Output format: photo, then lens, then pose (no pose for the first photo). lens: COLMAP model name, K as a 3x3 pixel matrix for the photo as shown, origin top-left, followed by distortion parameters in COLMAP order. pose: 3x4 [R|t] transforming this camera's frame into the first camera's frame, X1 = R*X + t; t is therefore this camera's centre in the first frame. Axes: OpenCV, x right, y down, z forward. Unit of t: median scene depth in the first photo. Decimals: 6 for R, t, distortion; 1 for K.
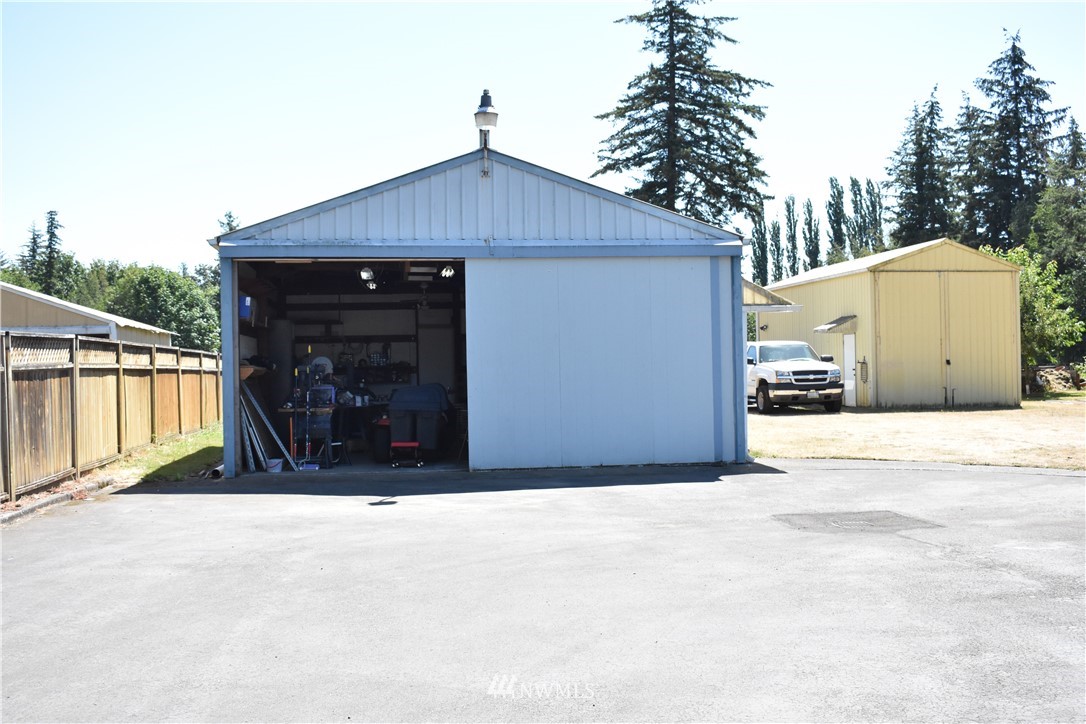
lens RADIAL K [[1198.9, 0, 543.0], [0, 1198.9, 362.0], [0, 0, 1]] dist [-0.085255, 0.020473]
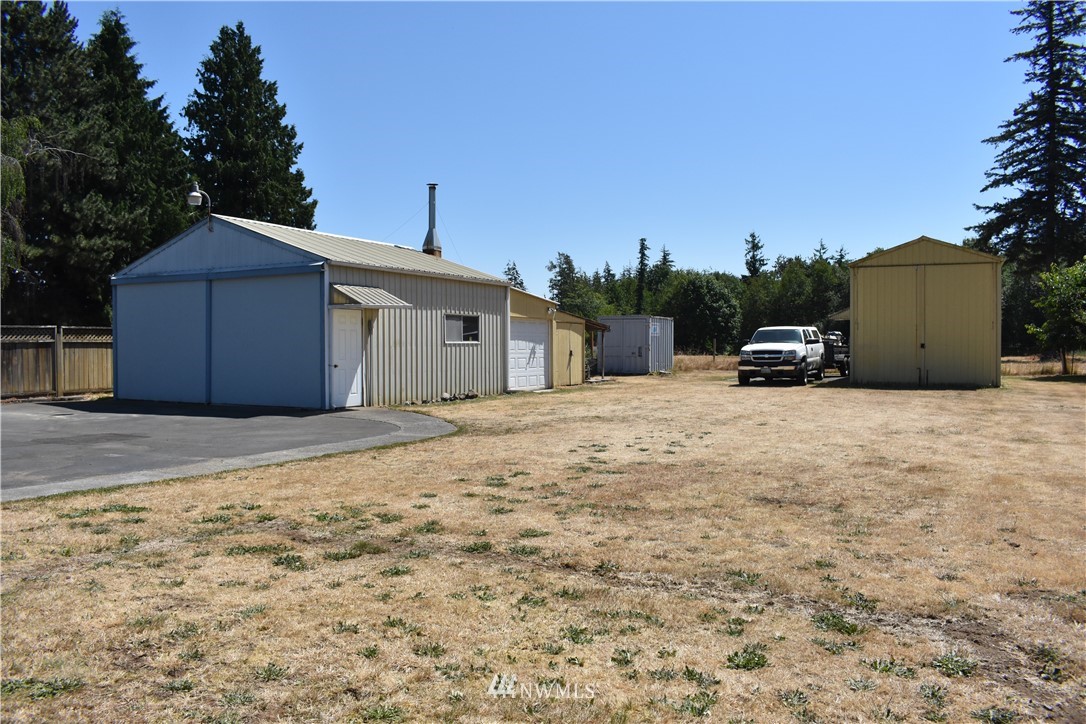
lens RADIAL K [[843.6, 0, 543.0], [0, 843.6, 362.0], [0, 0, 1]] dist [-0.088436, 0.009673]
pose [[0.812189, 0.025954, -0.582816, 0.171540], [-0.009079, 0.999451, 0.031856, -0.002116], [0.583323, -0.020582, 0.811979, 0.050954]]
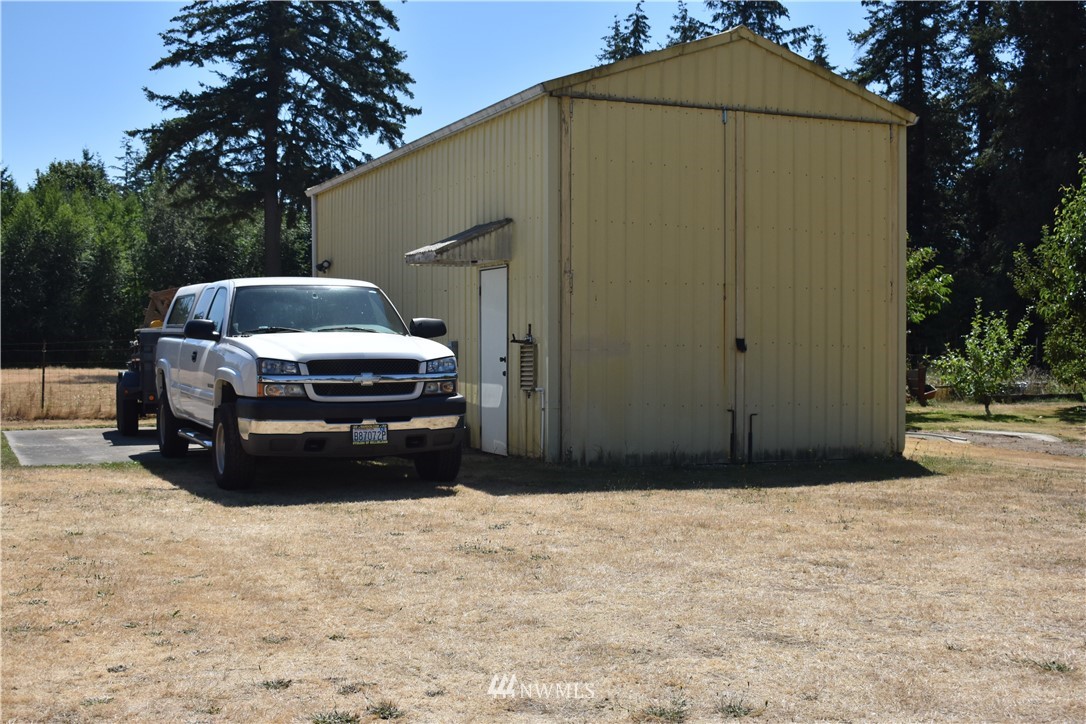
lens RADIAL K [[1389.8, 0, 543.0], [0, 1389.8, 362.0], [0, 0, 1]] dist [-0.074622, -0.016299]
pose [[0.965711, 0.017070, 0.259058, 0.054632], [-0.019427, 0.999790, 0.006539, 0.001366], [-0.258892, -0.011347, 0.965840, 0.195829]]
